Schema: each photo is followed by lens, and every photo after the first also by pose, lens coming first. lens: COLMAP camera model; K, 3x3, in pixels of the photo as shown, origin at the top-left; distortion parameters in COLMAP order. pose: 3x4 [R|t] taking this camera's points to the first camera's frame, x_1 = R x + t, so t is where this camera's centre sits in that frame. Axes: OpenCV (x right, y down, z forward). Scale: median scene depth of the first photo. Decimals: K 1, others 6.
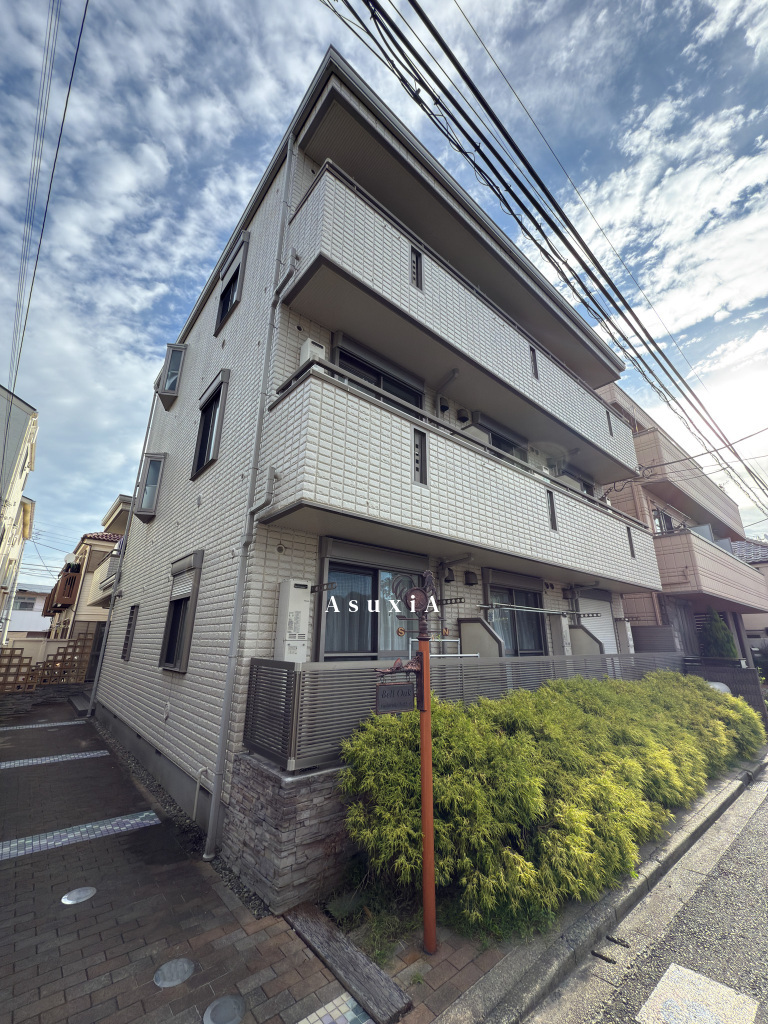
lens RADIAL K [[406.8, 0, 387.2], [0, 406.8, 511.8], [0, 0, 1]] dist [0.001476, -0.001083]
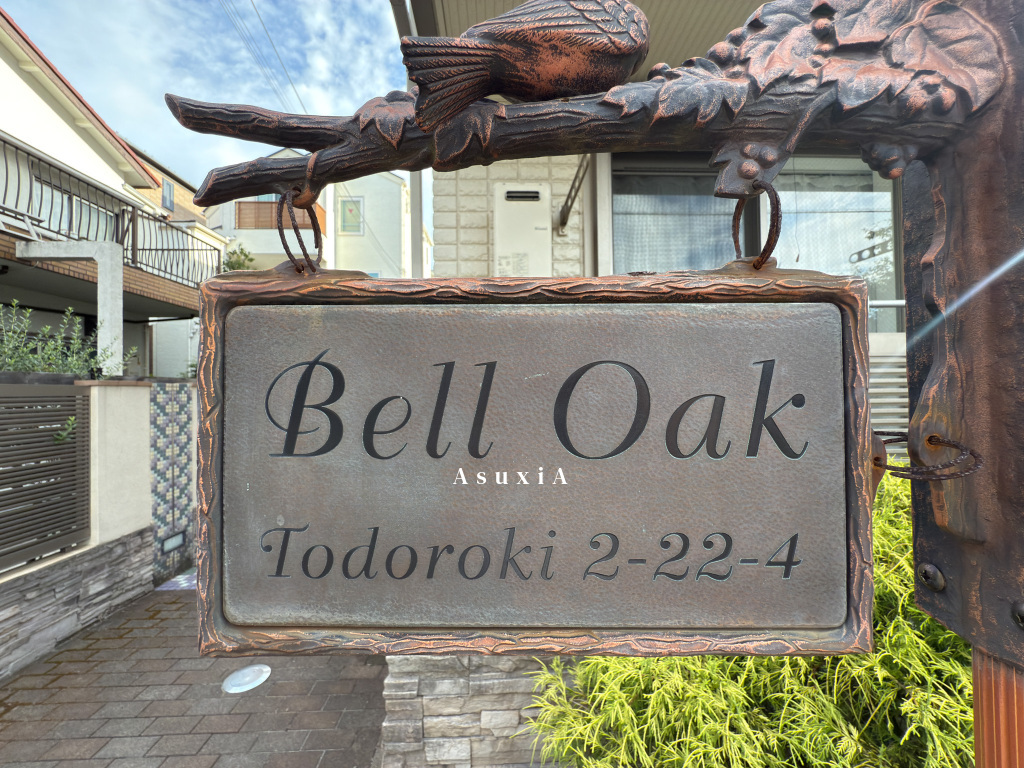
lens RADIAL K [[406.8, 0, 520.3], [0, 406.8, 386.9], [0, 0, 1]] dist [0.001476, -0.001083]
pose [[0.790147, -0.023275, -0.612475, 0.042229], [0.202648, 0.953001, 0.225219, 0.278331], [0.578447, -0.302073, 0.757727, 0.620785]]
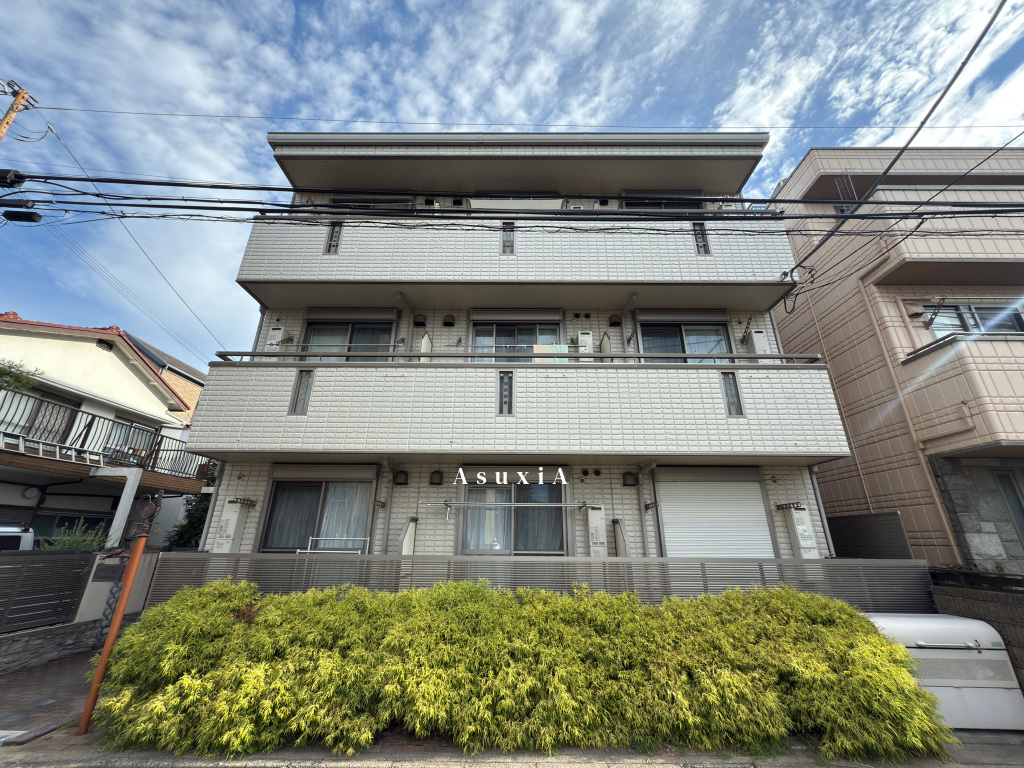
lens RADIAL K [[406.8, 0, 519.8], [0, 406.8, 384.0], [0, 0, 1]] dist [0.001476, -0.001083]
pose [[0.758684, -0.236640, -0.606960, 1.601756], [0.198400, 0.971365, -0.130717, 0.167736], [0.620513, -0.021248, 0.783909, 0.496222]]
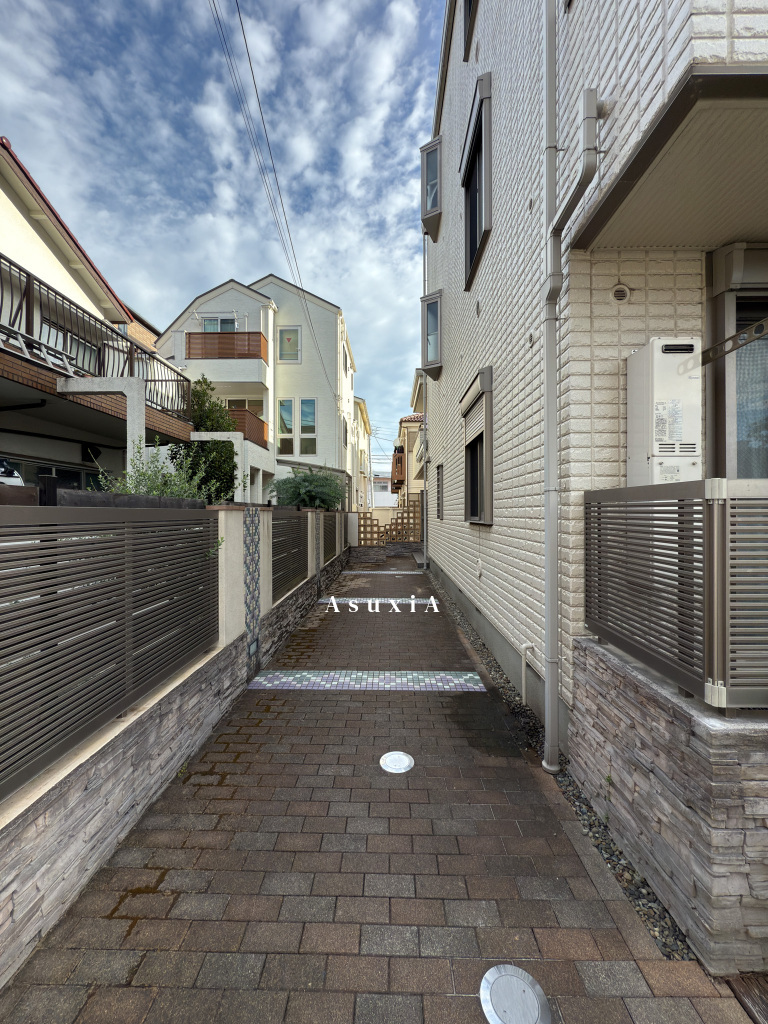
lens RADIAL K [[406.8, 0, 387.0], [0, 406.8, 512.8], [0, 0, 1]] dist [0.001476, -0.001083]
pose [[0.751826, -0.010476, -0.659278, -0.155914], [0.205341, 0.953871, 0.219009, 0.192928], [0.626572, -0.300034, 0.719297, 0.380588]]
